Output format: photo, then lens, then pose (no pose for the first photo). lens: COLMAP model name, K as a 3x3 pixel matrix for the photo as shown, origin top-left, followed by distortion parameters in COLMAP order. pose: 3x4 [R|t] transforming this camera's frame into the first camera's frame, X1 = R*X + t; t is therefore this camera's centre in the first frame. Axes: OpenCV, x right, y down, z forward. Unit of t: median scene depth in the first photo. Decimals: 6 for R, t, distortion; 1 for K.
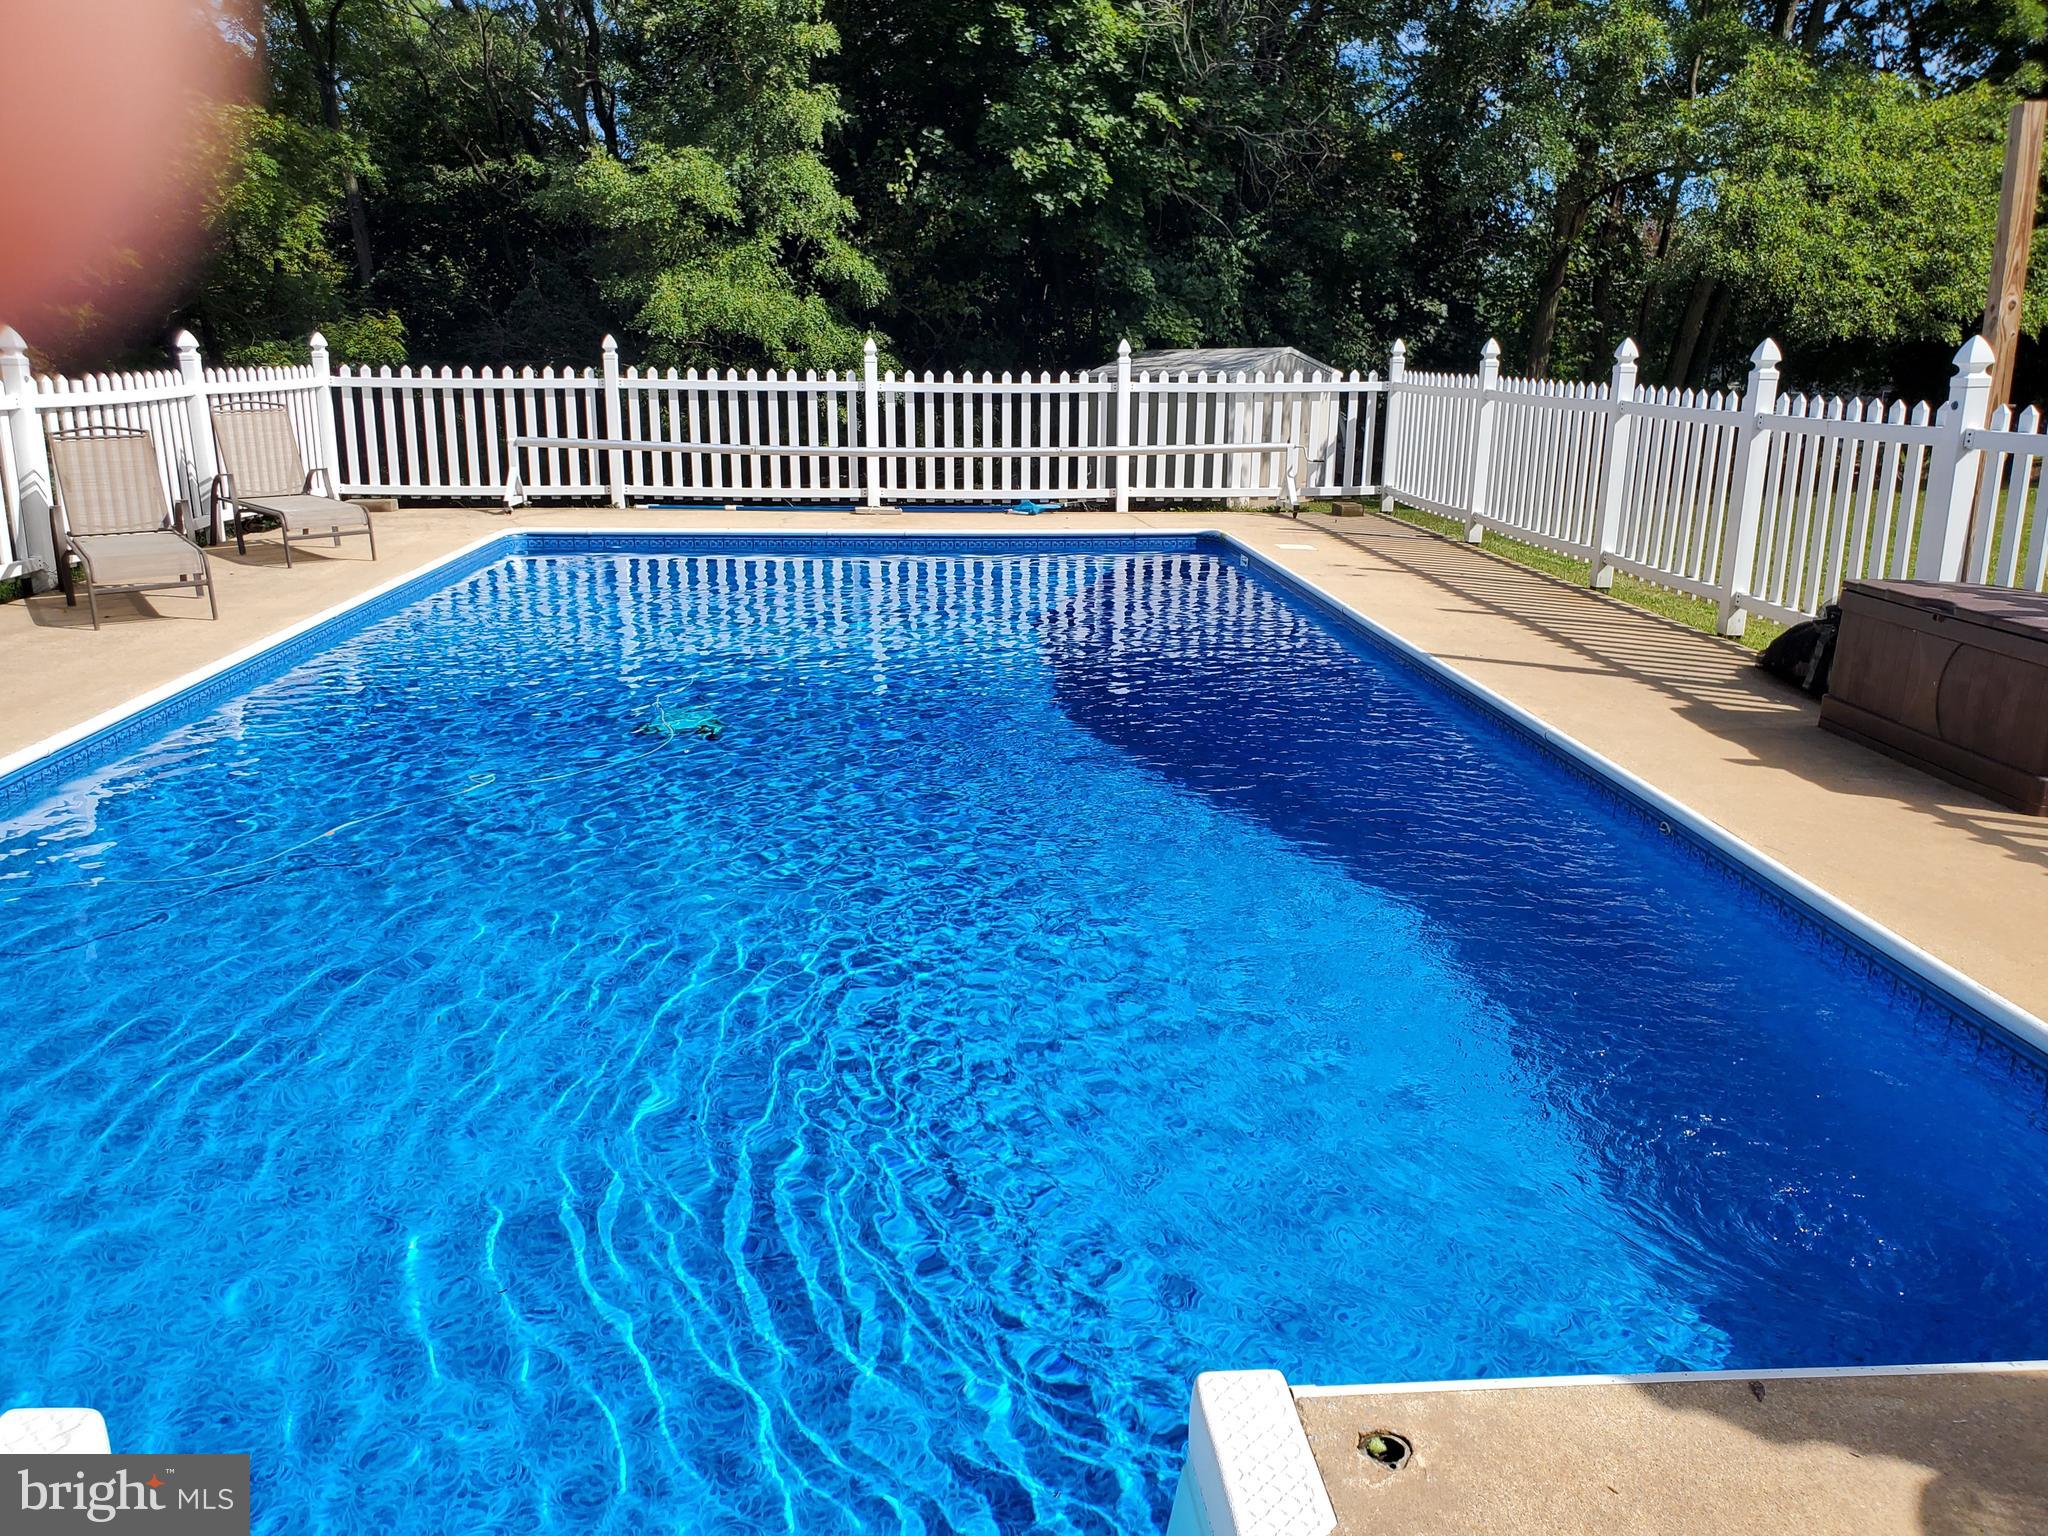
lens RADIAL K [[1660.1, 0, 1007.3], [0, 1660.1, 776.6], [0, 0, 1]] dist [0.002349, 0.004367]
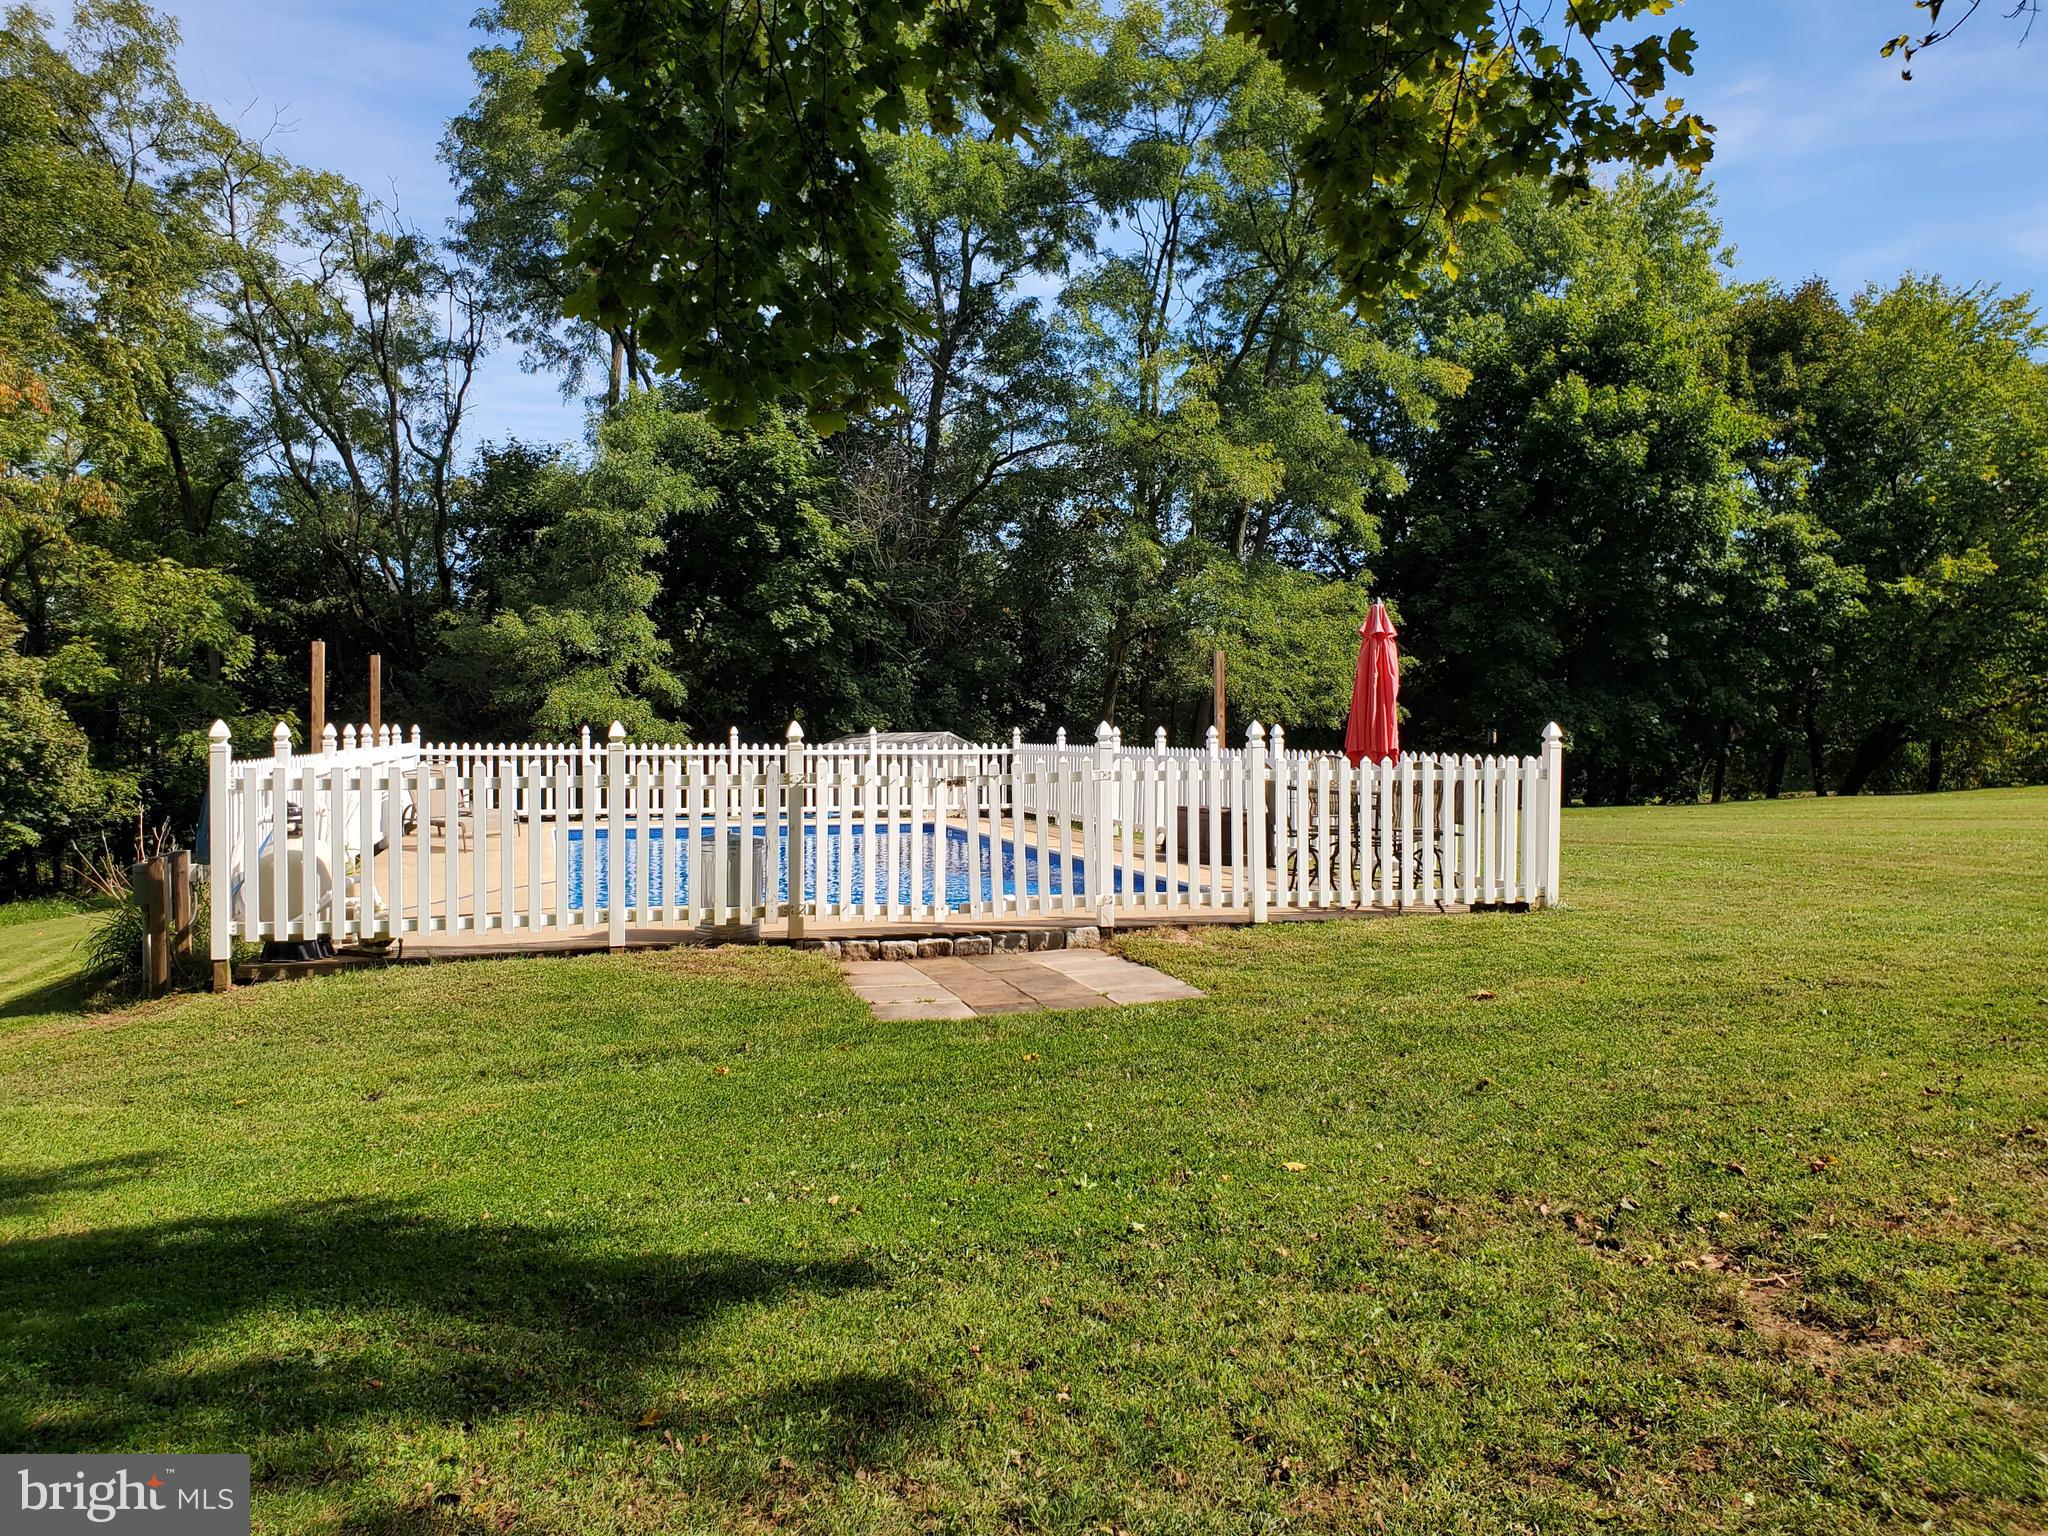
lens RADIAL K [[1660.1, 0, 998.9], [0, 1660.1, 758.8], [0, 0, 1]] dist [0.002349, 0.004367]
pose [[0.976601, -0.006961, 0.214949, -0.126567], [0.057431, 0.971620, -0.229470, 0.135905], [-0.207251, 0.236445, 0.949284, -0.519393]]
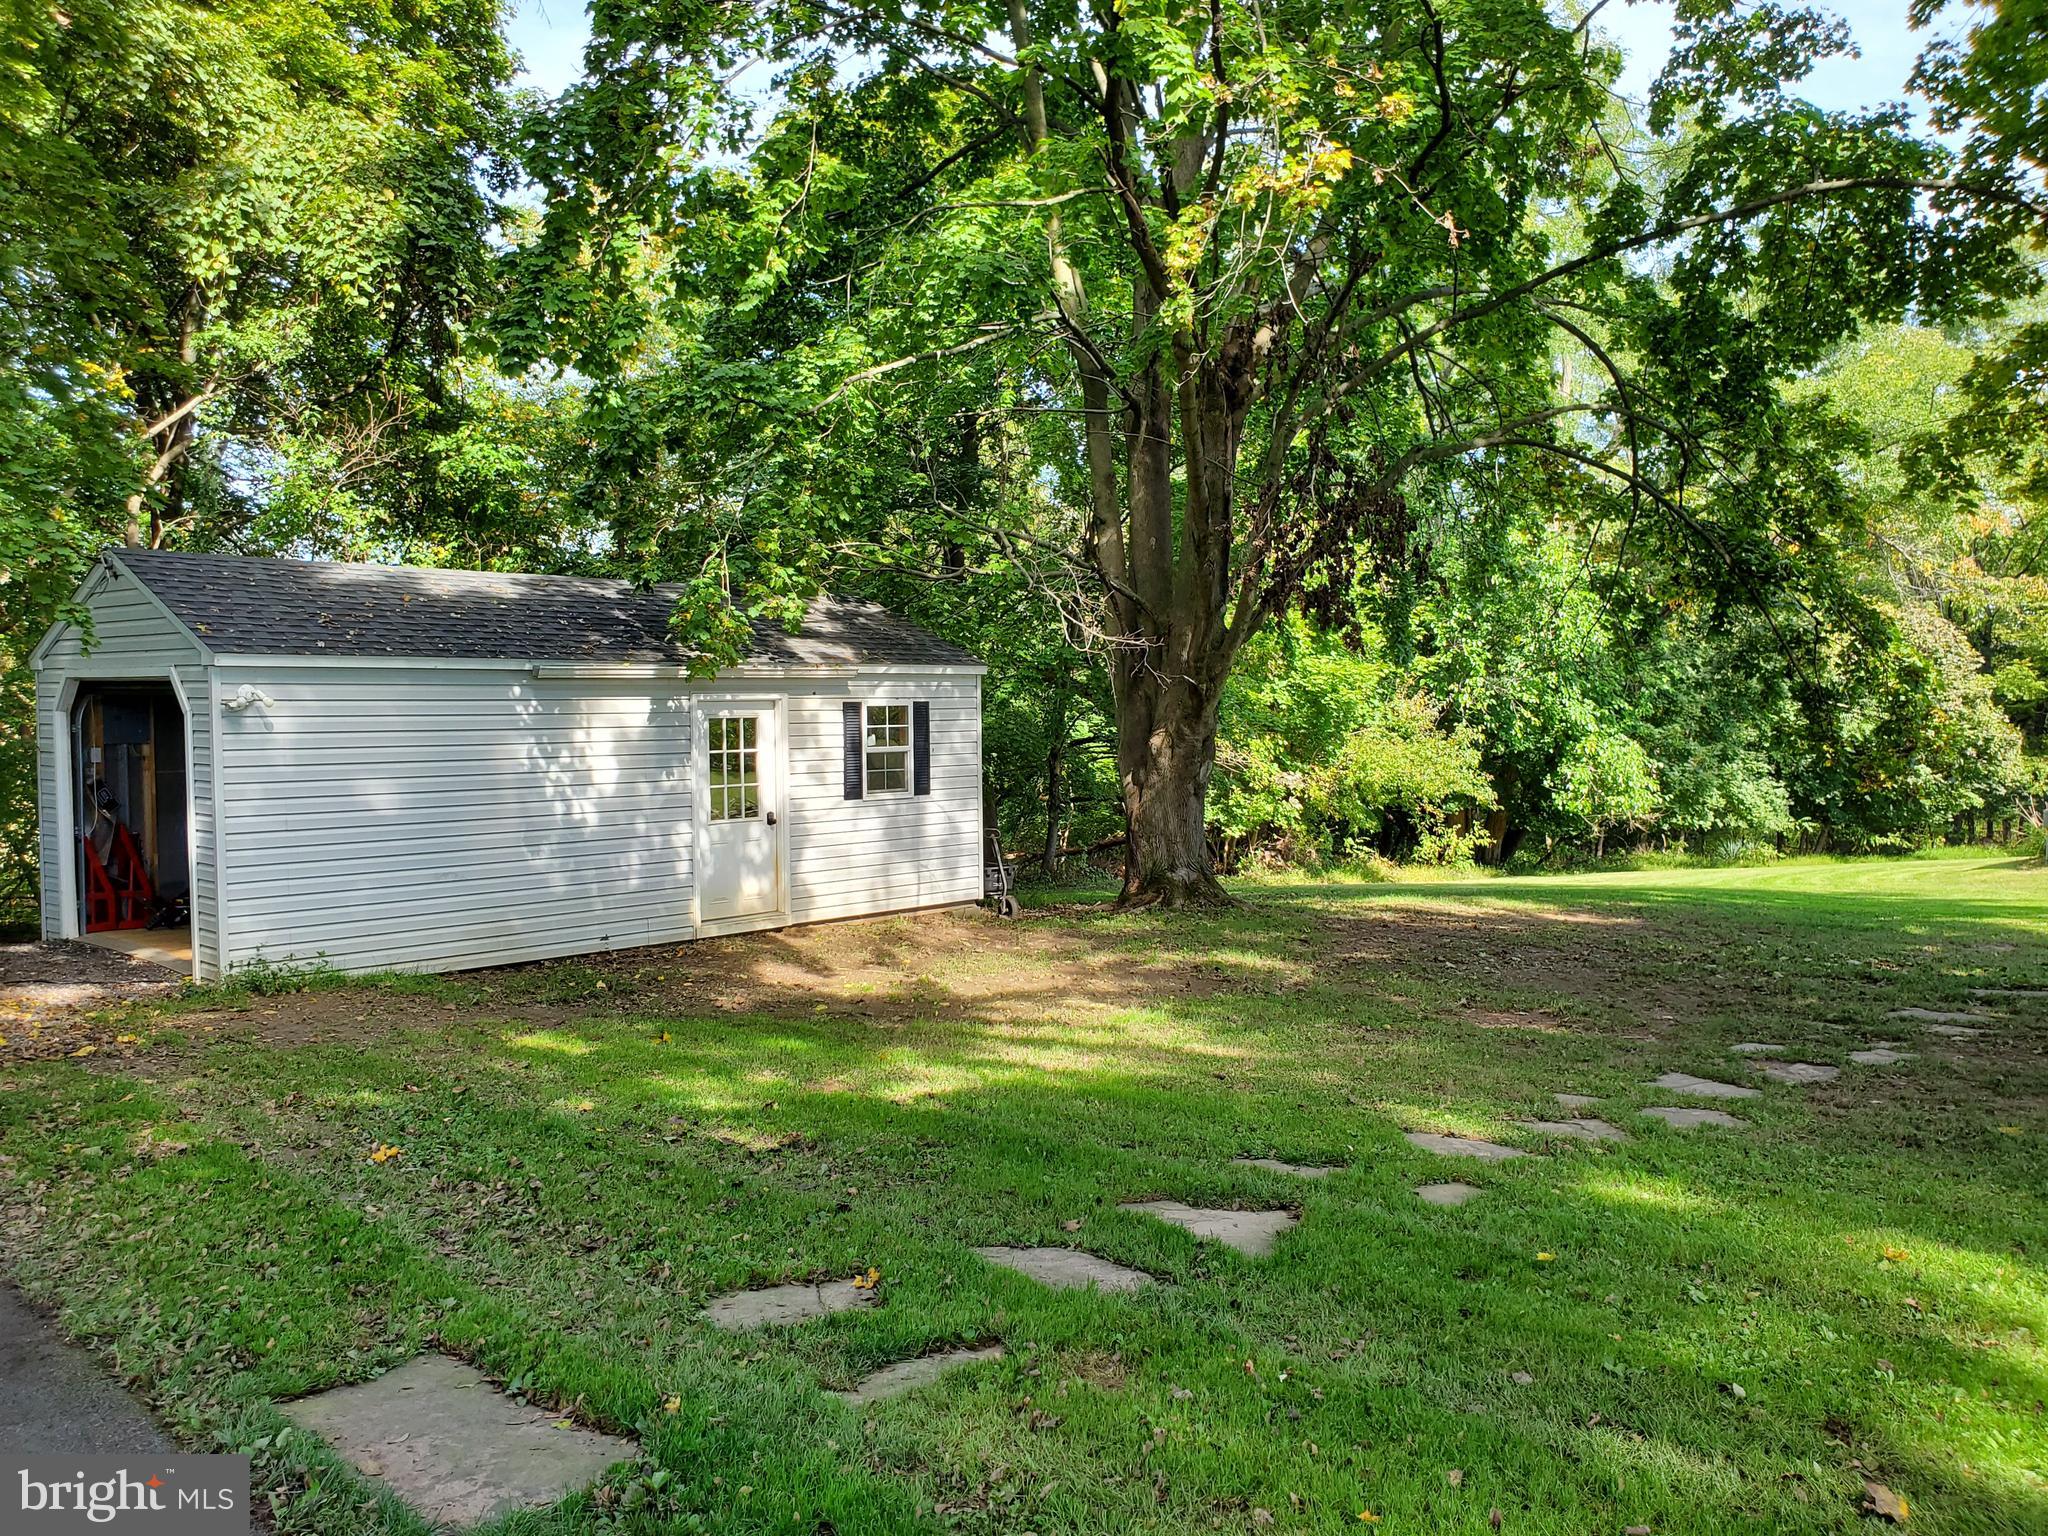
lens RADIAL K [[1660.1, 0, 1005.3], [0, 1660.1, 774.2], [0, 0, 1]] dist [0.002349, 0.004367]
pose [[0.673968, 0.043999, -0.737449, 0.097965], [-0.197003, 0.972782, -0.122005, 0.299905], [0.712009, 0.227507, 0.664292, -1.292384]]
